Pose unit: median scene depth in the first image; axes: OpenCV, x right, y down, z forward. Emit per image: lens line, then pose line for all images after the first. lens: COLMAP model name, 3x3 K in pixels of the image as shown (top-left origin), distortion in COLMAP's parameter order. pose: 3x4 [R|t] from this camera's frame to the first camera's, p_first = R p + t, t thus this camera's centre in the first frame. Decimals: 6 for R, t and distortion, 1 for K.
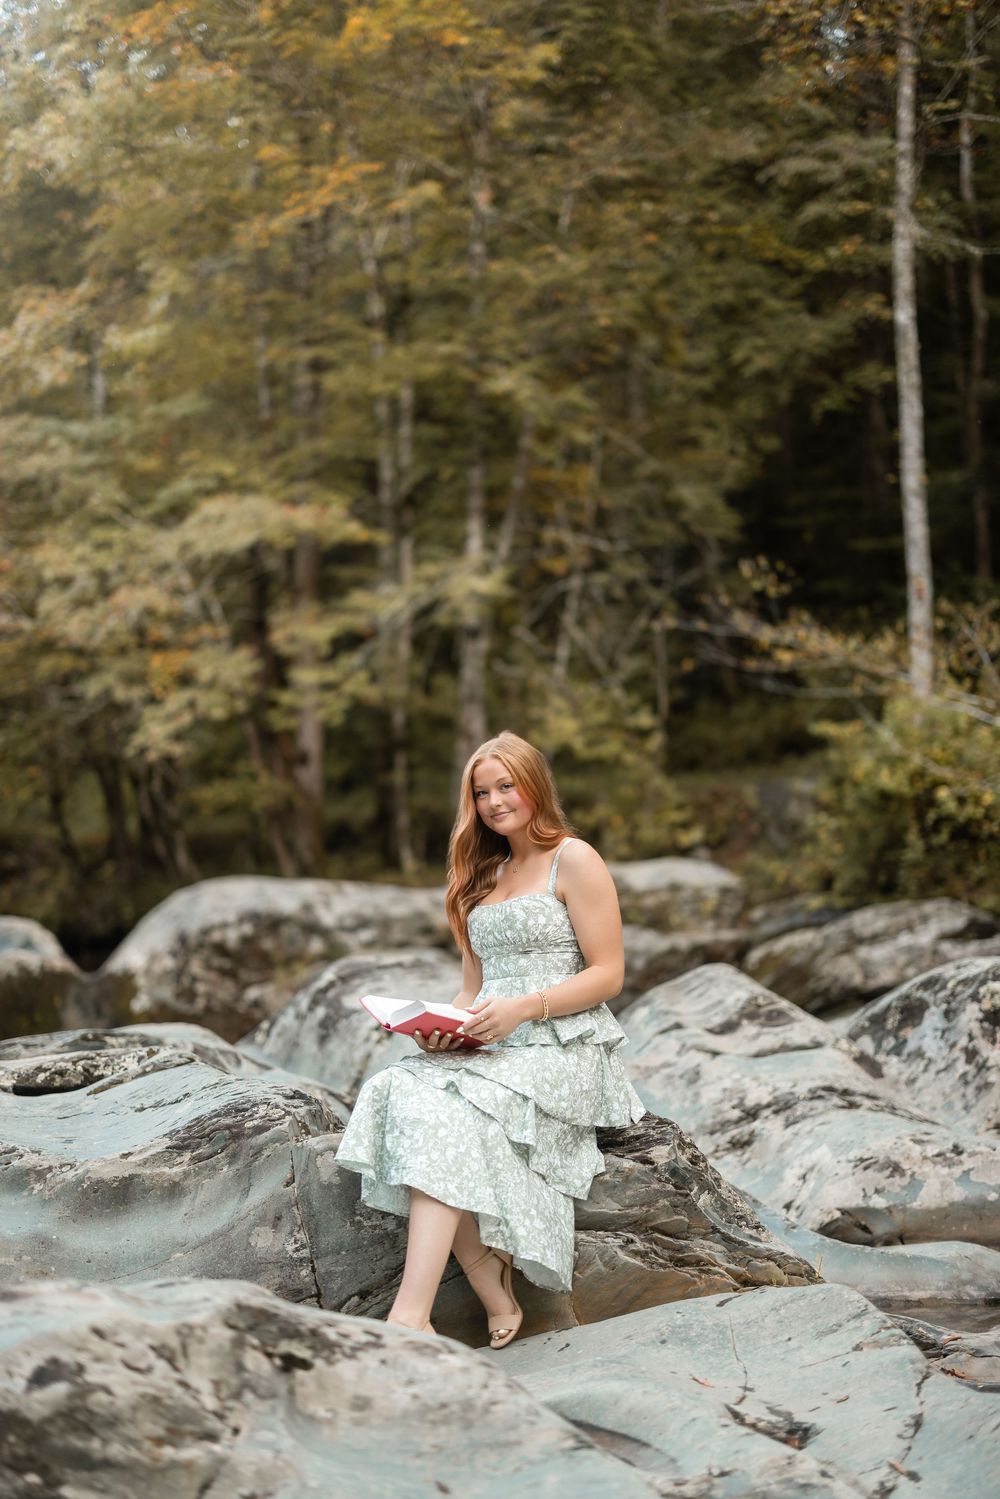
lens RADIAL K [[2113.5, 0, 500.0], [0, 2113.5, 749.5], [0, 0, 1]] dist [0.003866, 0.015951]
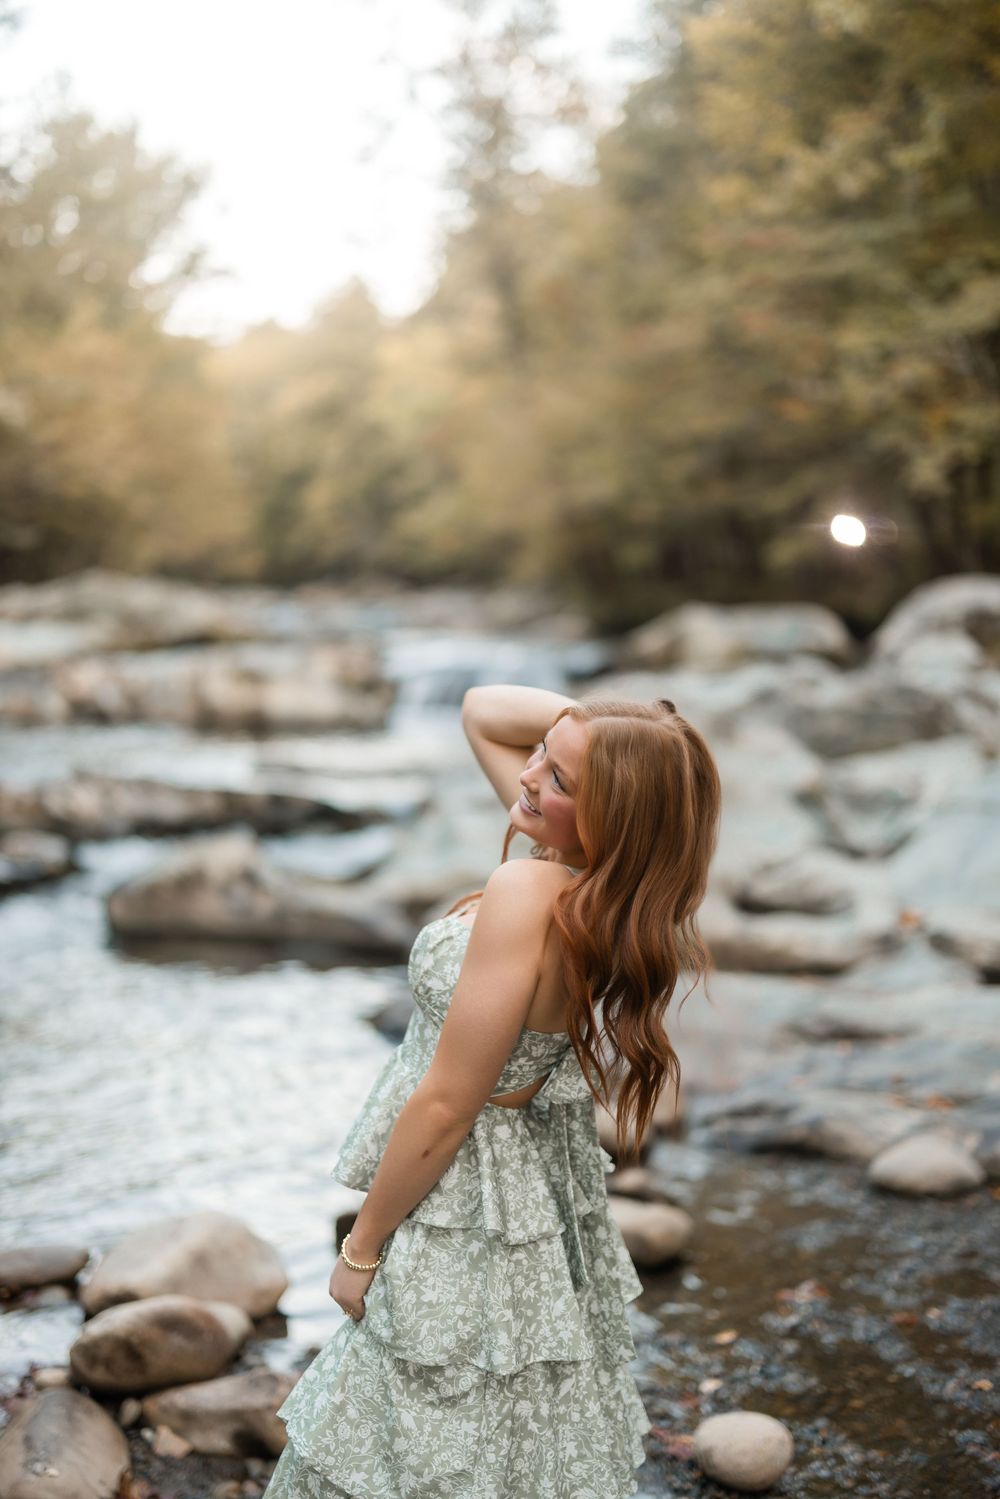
lens RADIAL K [[2109.6, 0, 500.6], [0, 2109.6, 773.5], [0, 0, 1]] dist [-0.003622, 0.051083]
pose [[0.909529, 0.022384, -0.415036, 0.176840], [0.044680, 0.987497, 0.151172, -0.037141], [0.413231, -0.156039, 0.897158, -0.394870]]
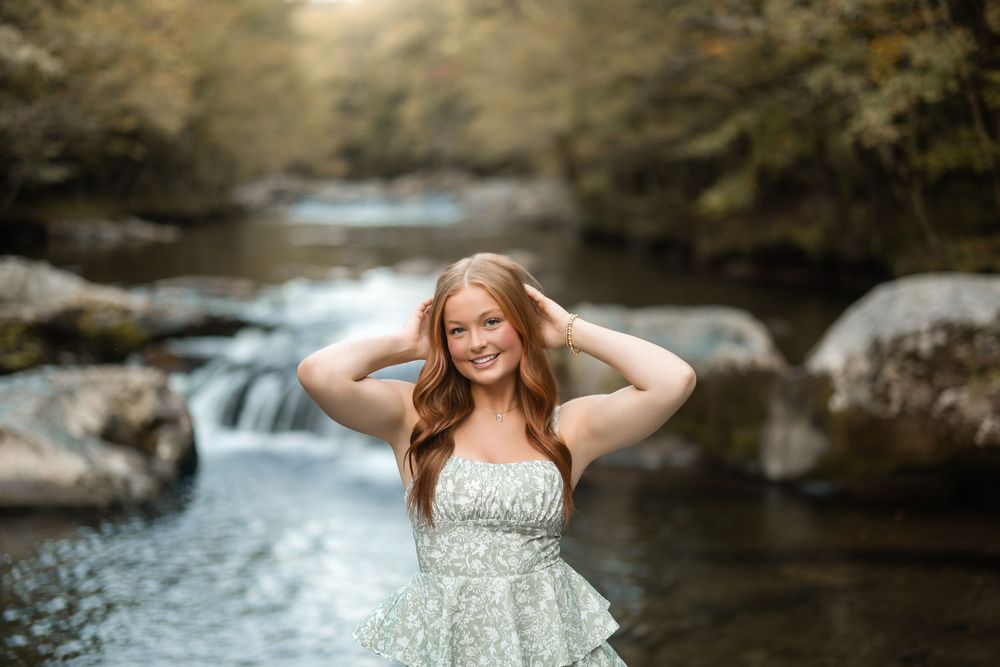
lens RADIAL K [[1409.9, 0, 500.0], [0, 1409.9, 333.5], [0, 0, 1]] dist [0.003866, 0.015951]
pose [[0.888326, 0.019287, -0.458809, 0.003280], [0.071882, 0.980961, 0.180412, -0.051479], [0.453553, -0.193245, 0.870027, 0.296358]]
